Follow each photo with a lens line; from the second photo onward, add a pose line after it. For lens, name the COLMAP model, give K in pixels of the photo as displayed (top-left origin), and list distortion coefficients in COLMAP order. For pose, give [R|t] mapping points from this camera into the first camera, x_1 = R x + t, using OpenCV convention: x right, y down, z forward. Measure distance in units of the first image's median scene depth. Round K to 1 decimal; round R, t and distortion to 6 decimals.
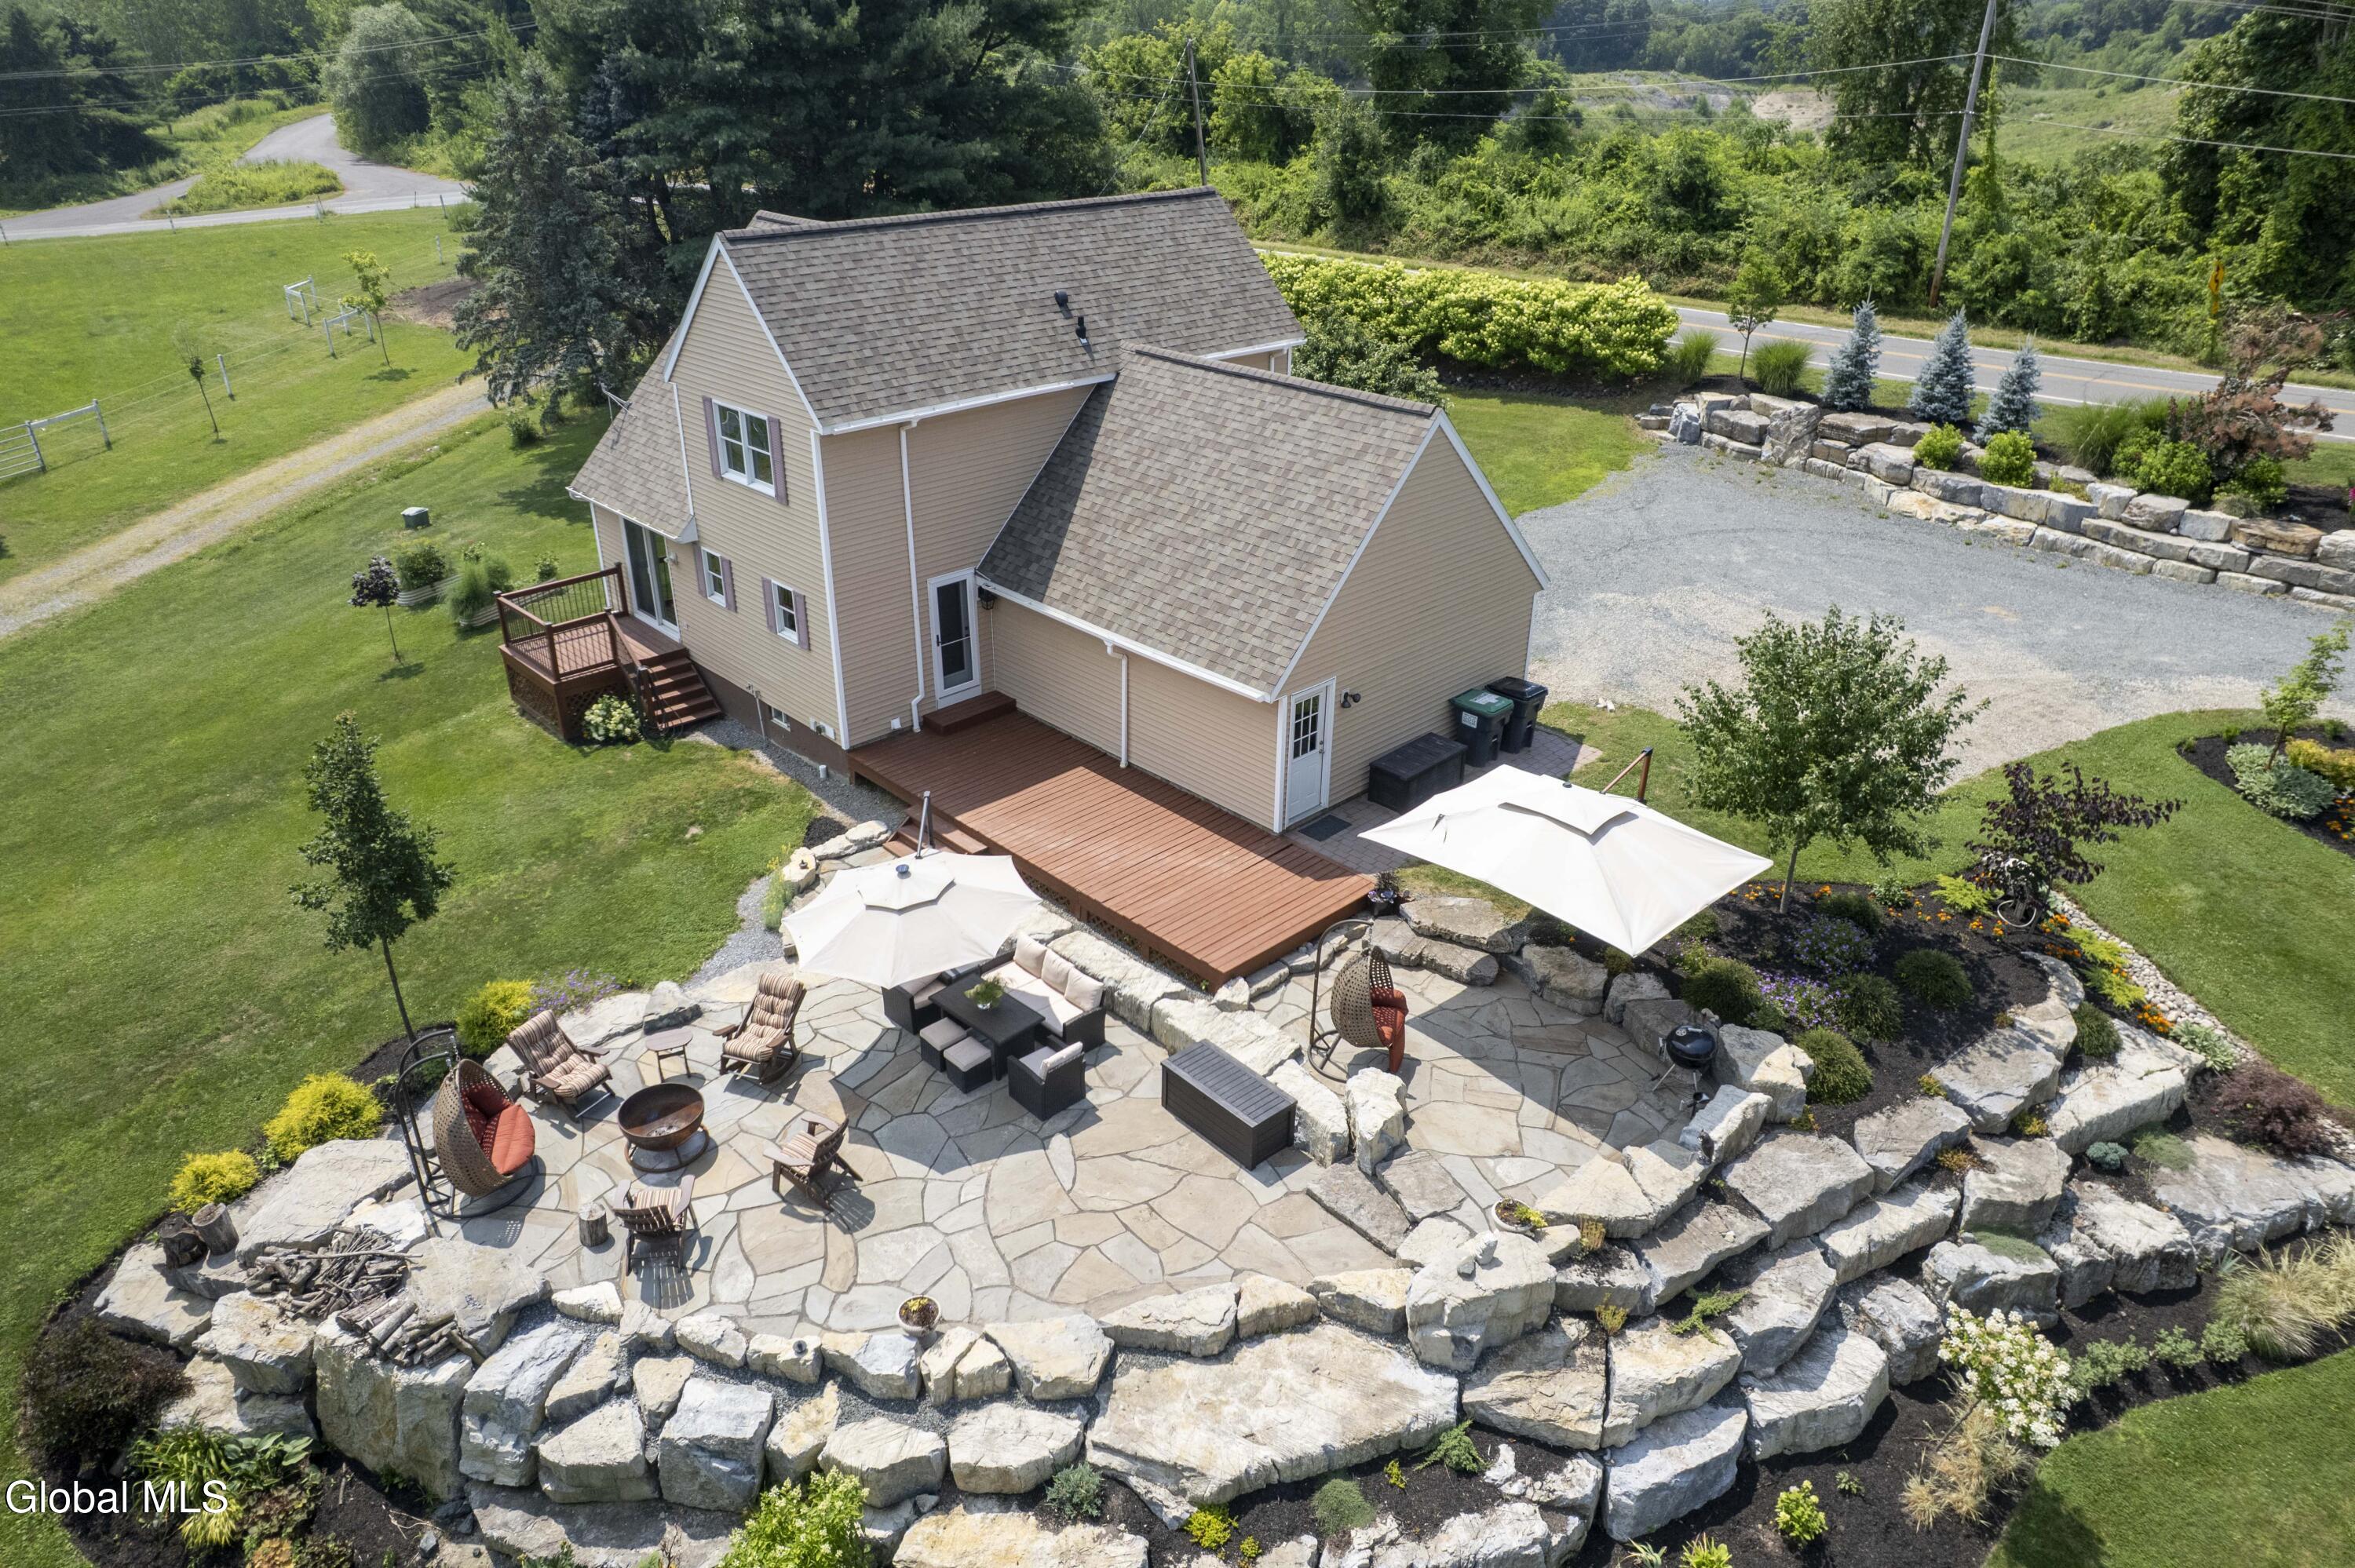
lens RADIAL K [[1485.0, 0, 1177.5], [0, 1485.0, 784.0], [0, 0, 1]] dist [-0.064474, 0.058617]
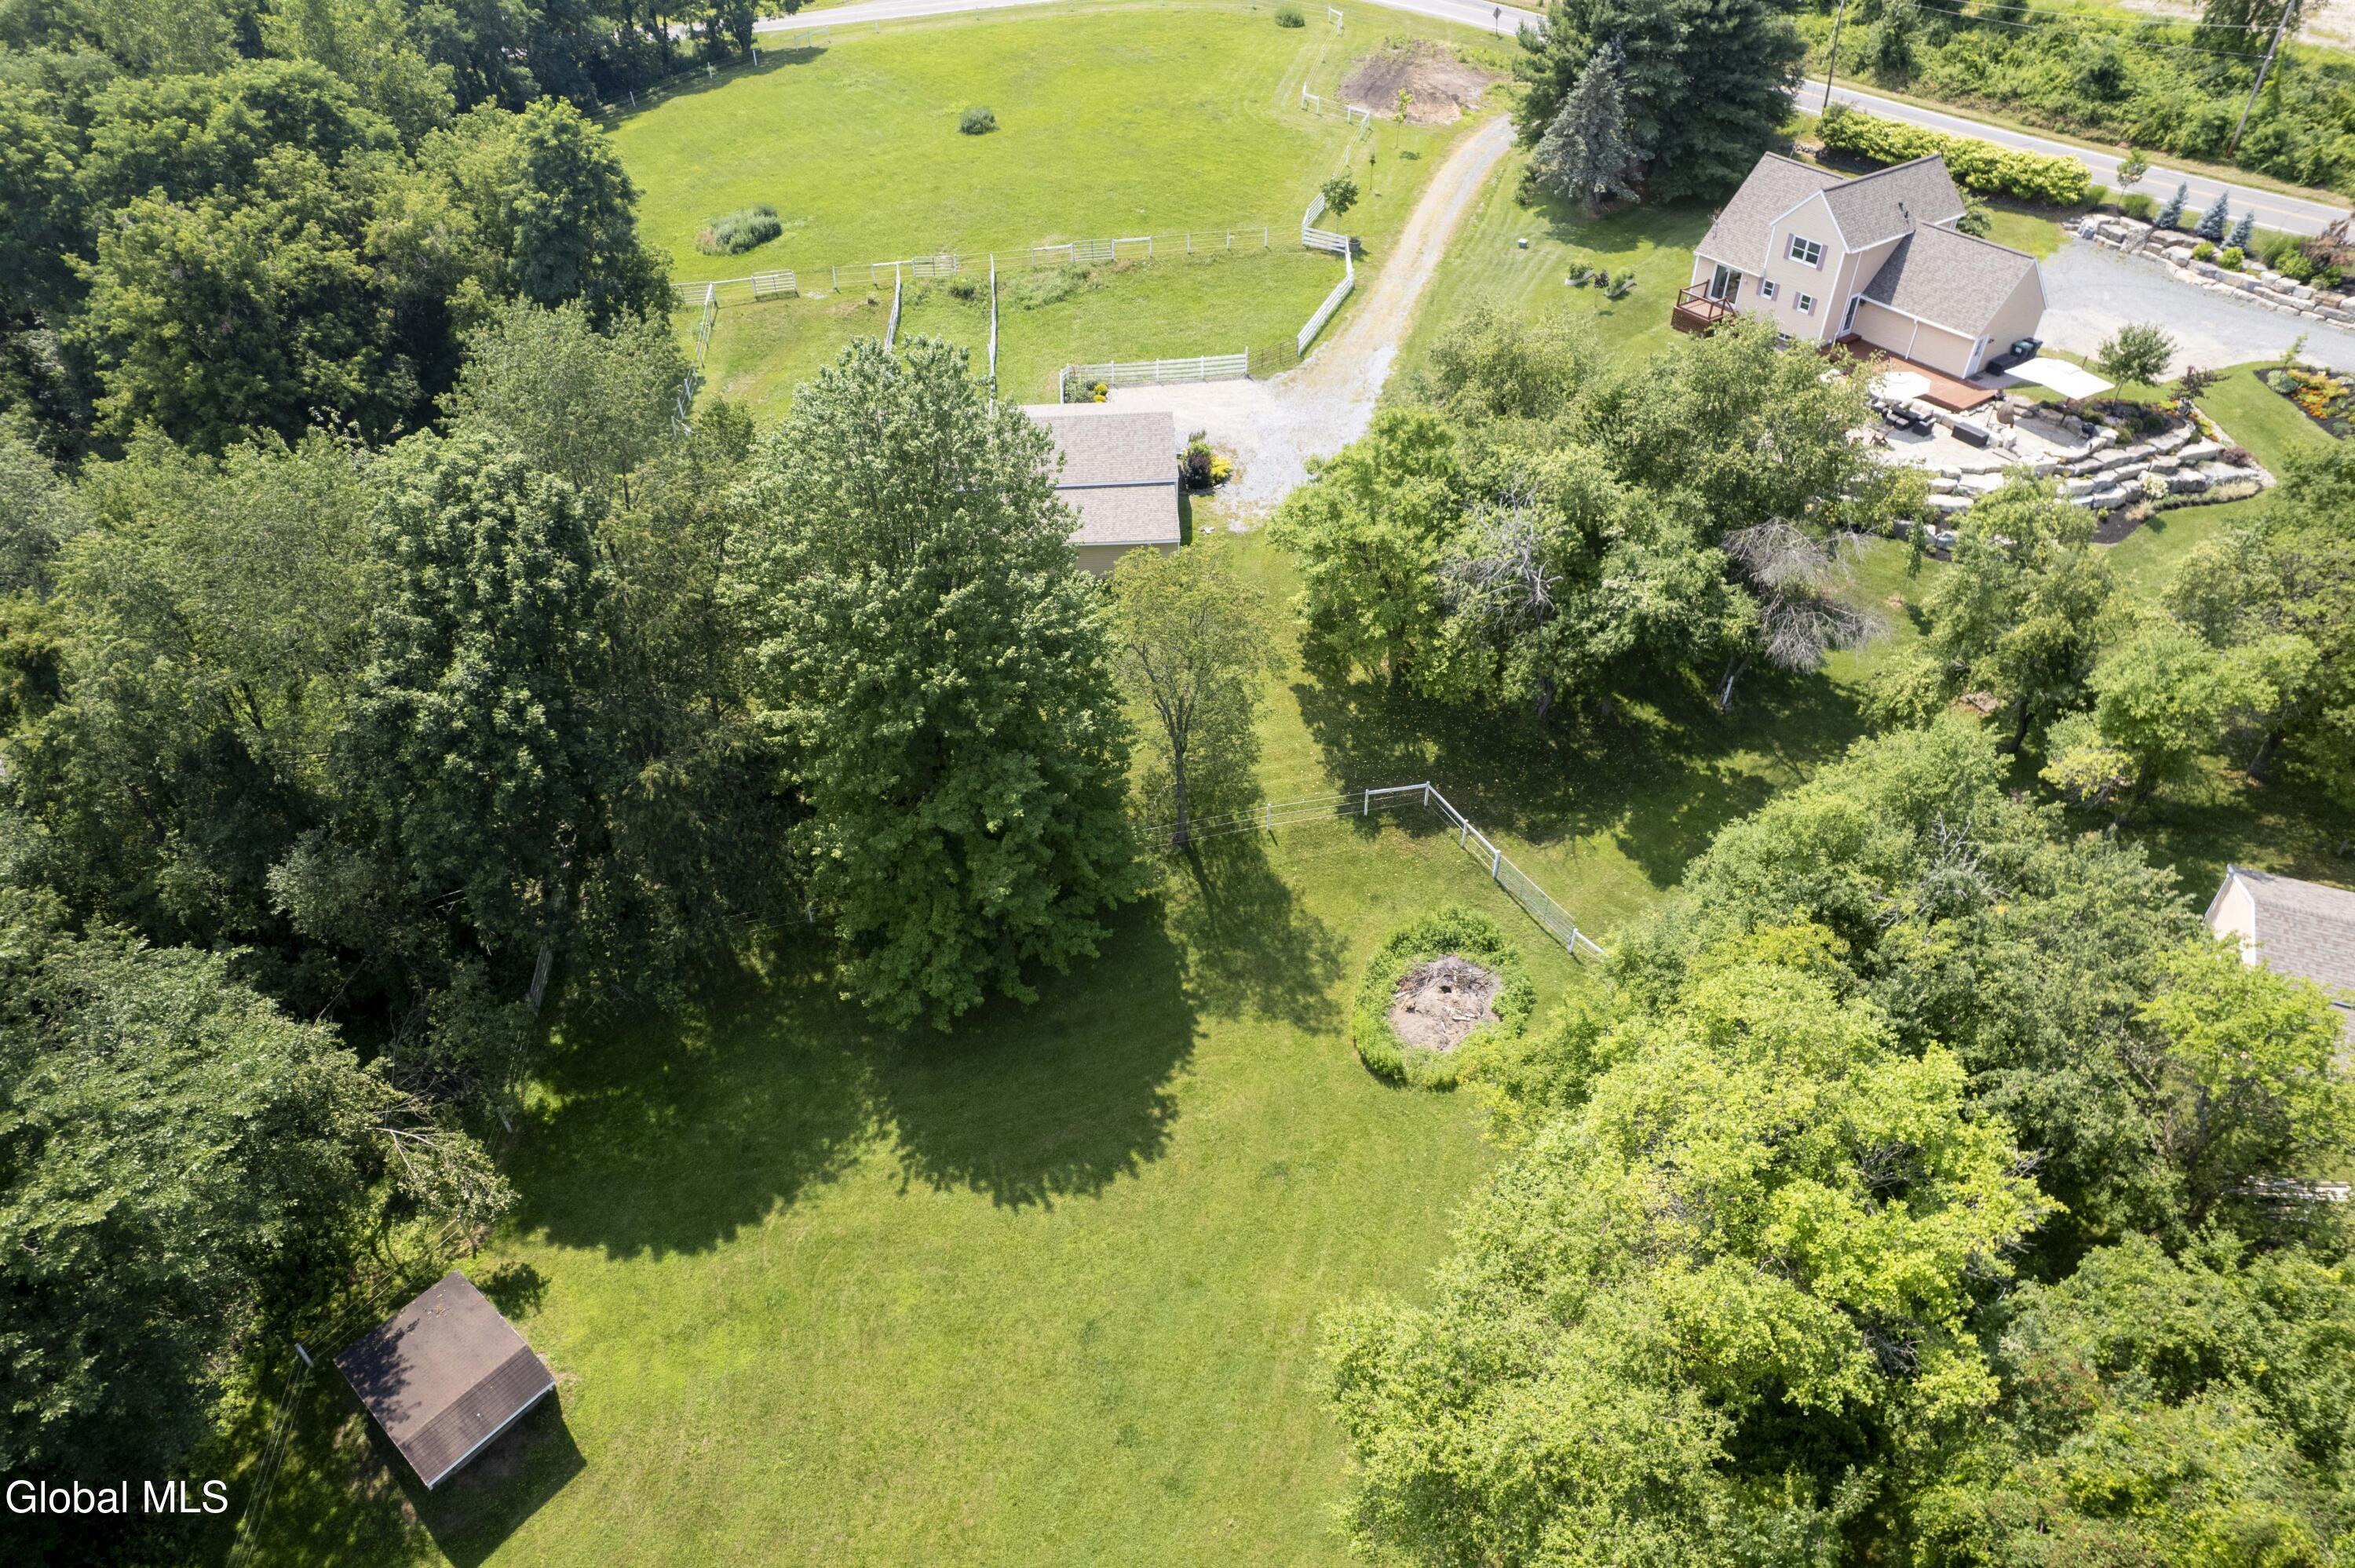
lens RADIAL K [[1485.0, 0, 1177.5], [0, 1485.0, 784.0], [0, 0, 1]] dist [-0.064474, 0.058617]
pose [[0.989894, 0.085768, -0.112930, -0.893956], [-0.059180, 0.973556, 0.220651, 0.215900], [0.128868, -0.211738, 0.968793, -1.923757]]
